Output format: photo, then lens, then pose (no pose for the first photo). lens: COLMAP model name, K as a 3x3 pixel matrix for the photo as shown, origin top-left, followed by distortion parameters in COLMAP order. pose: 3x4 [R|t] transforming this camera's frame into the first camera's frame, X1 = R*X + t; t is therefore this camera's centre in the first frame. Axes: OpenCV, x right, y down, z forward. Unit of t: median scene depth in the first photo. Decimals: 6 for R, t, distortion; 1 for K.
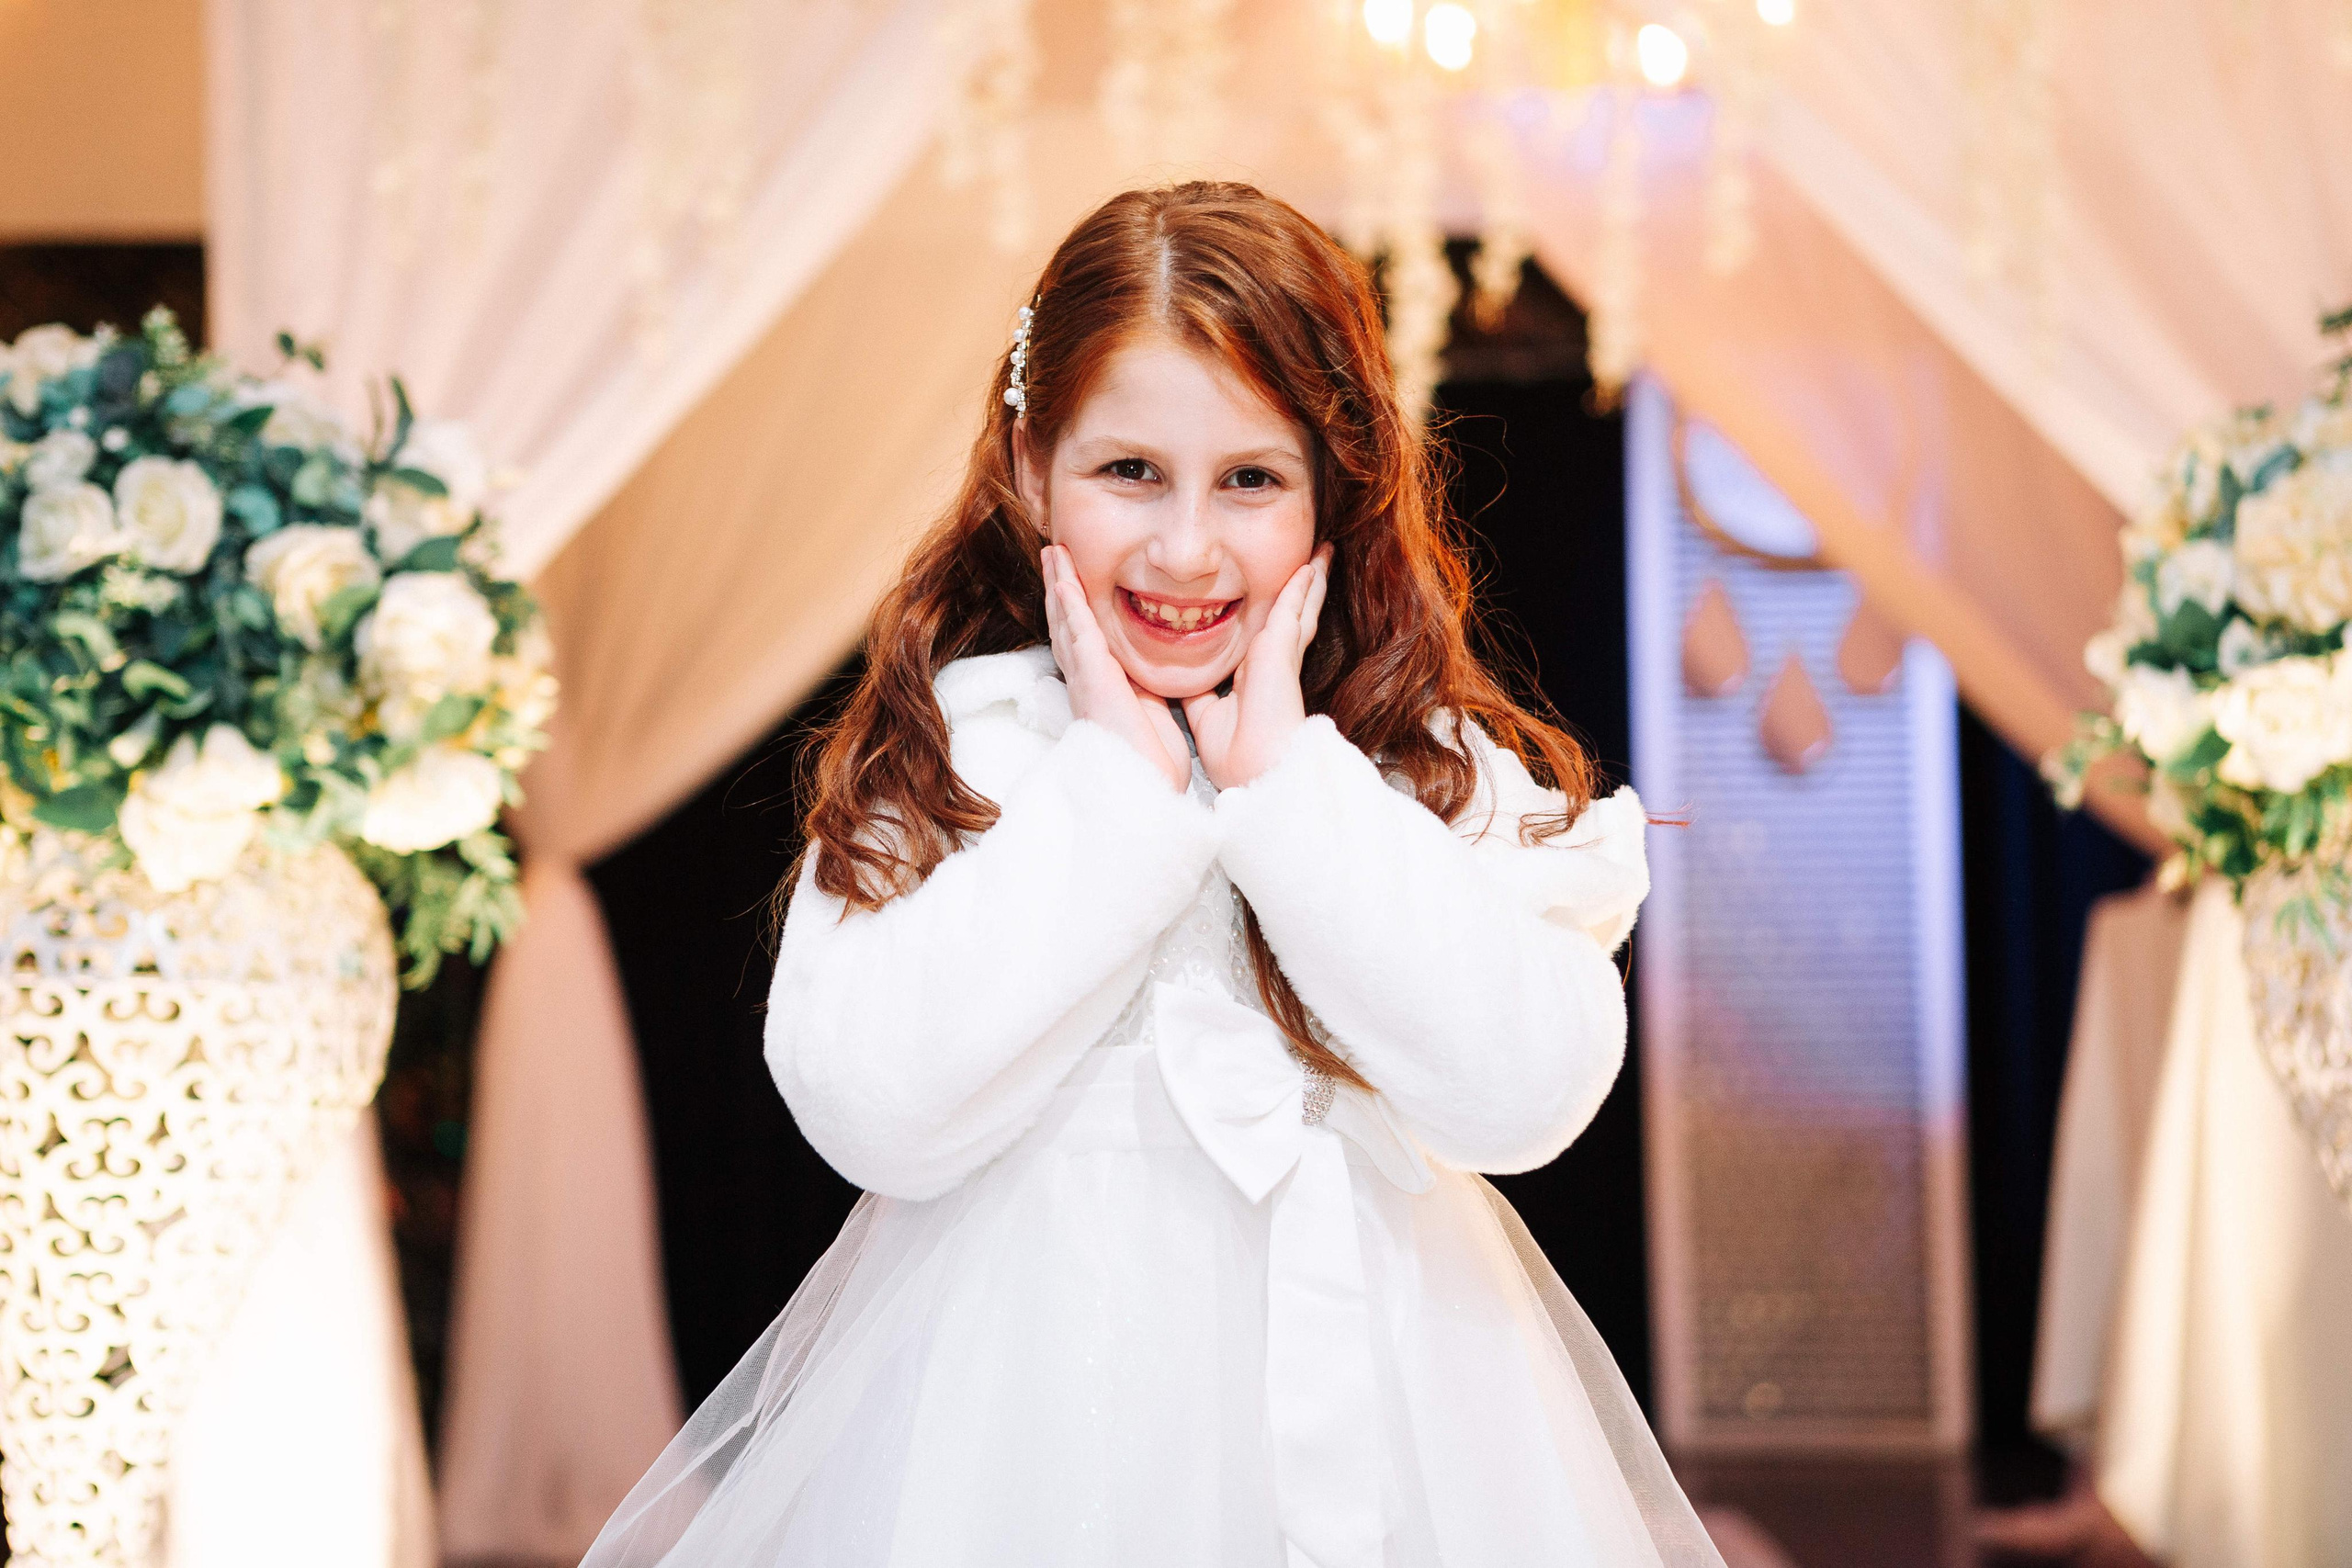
lens RADIAL K [[4474.0, 0, 1248.2], [0, 4474.0, 752.8], [0, 0, 1]] dist [0.259452, 0.000000]
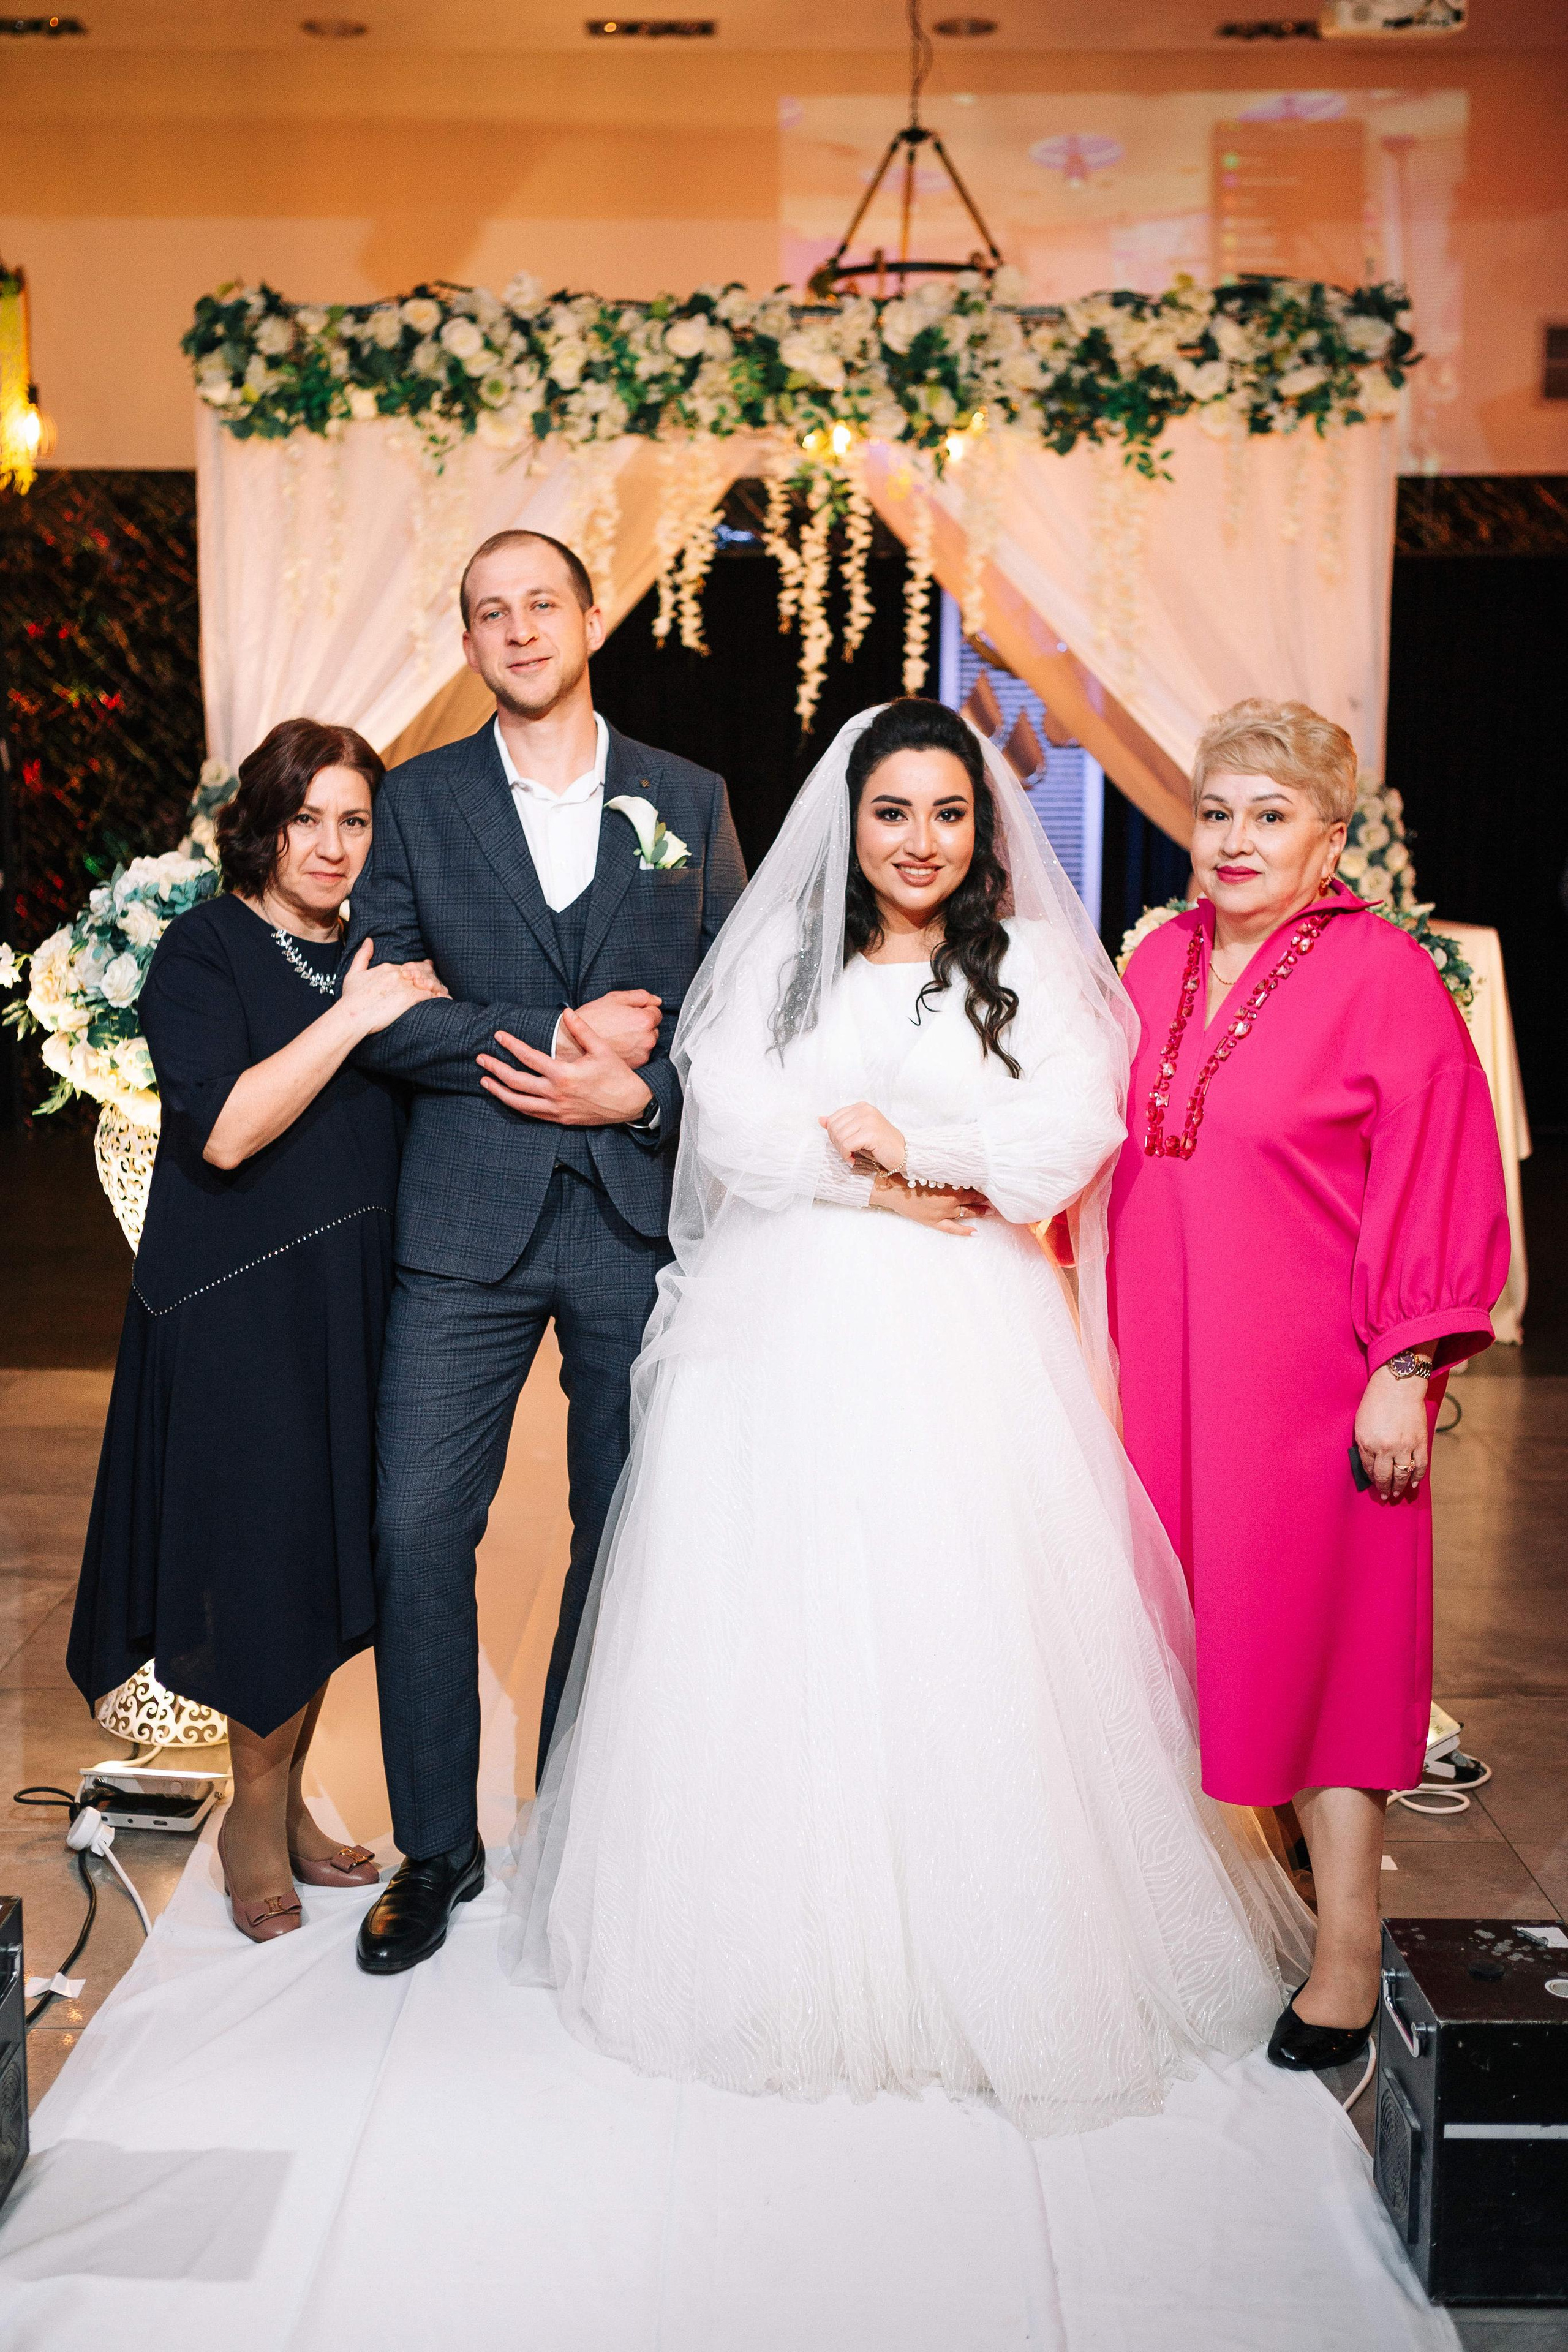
lens RADIAL K [[2488.7, 0, 748.9], [0, 2488.7, 1109.0], [0, 0, 1]] dist [0.038565, 0.000000]
pose [[0.999816, 0.017152, 0.008608, 0.007100], [-0.018400, 0.984195, 0.176128, -0.199181], [-0.005451, -0.176254, 0.984330, -0.216035]]
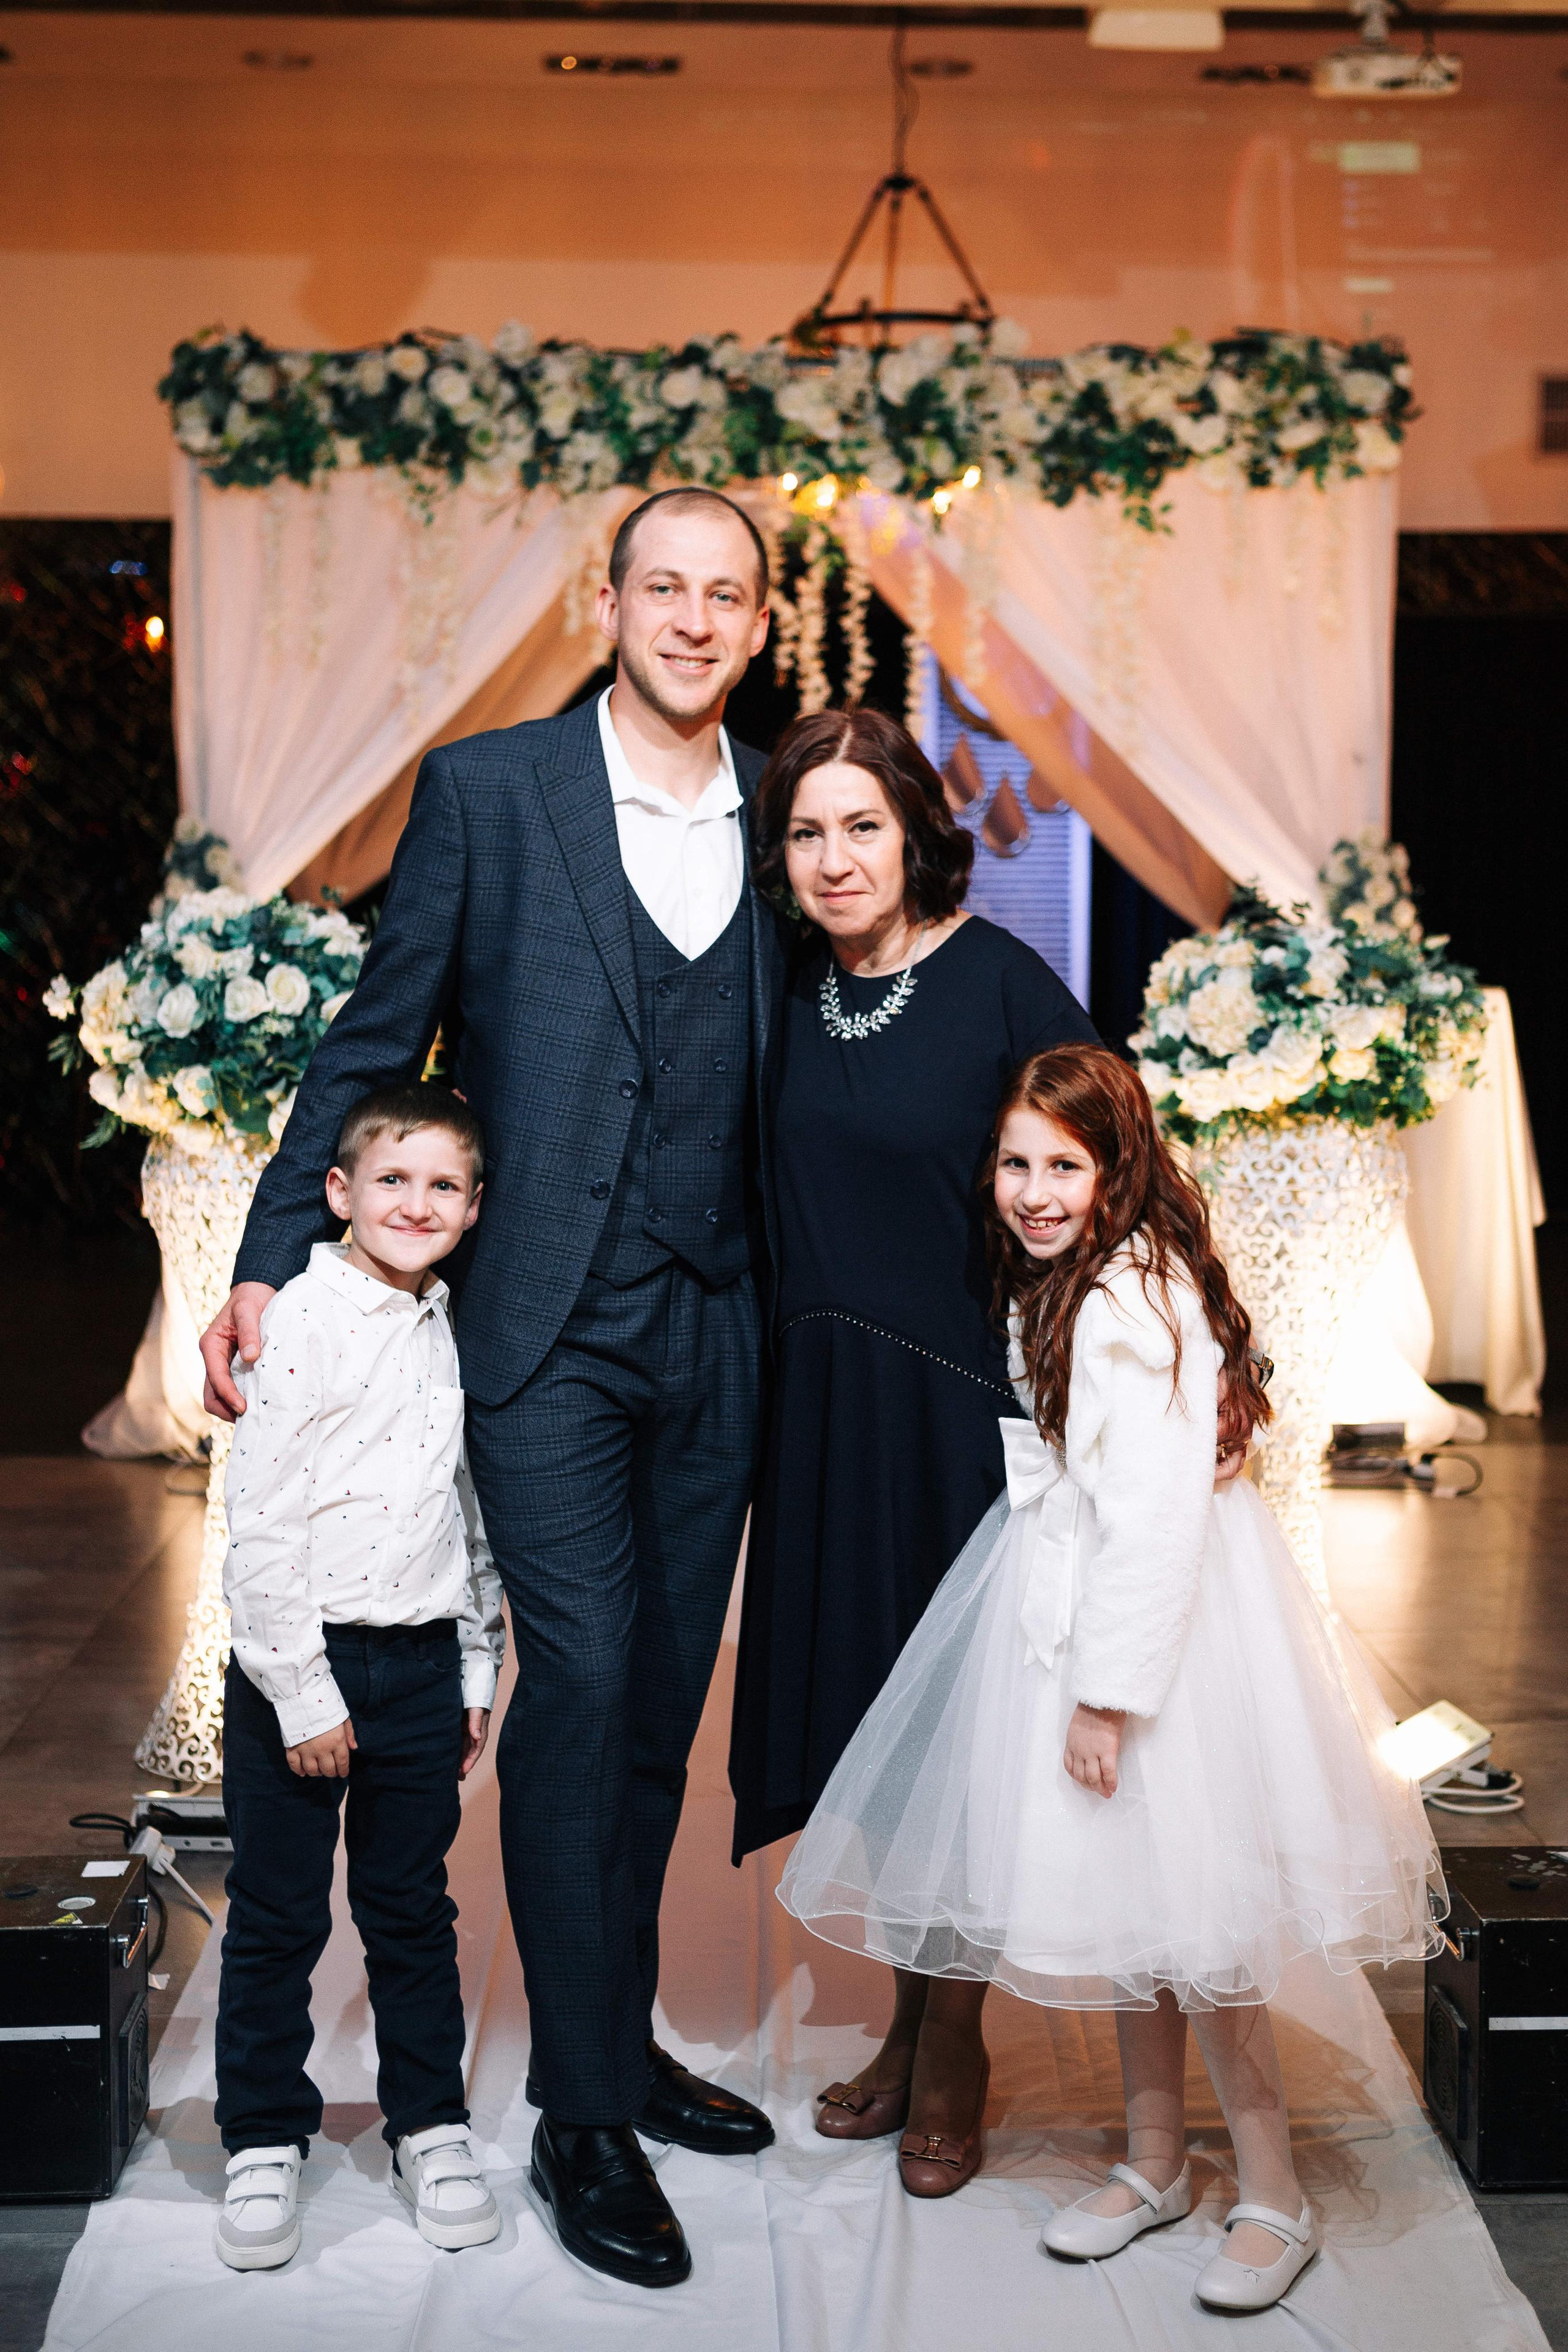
lens RADIAL K [[2744.3, 0, 821.6], [0, 2744.3, 1080.7], [0, 0, 1]] dist [0.074952, 0.000000]
pose [[0.998364, 0.012039, 0.055903, -0.046730], [-0.018930, 0.992047, 0.124438, -0.183052], [-0.053960, -0.125293, 0.990651, -0.384513]]
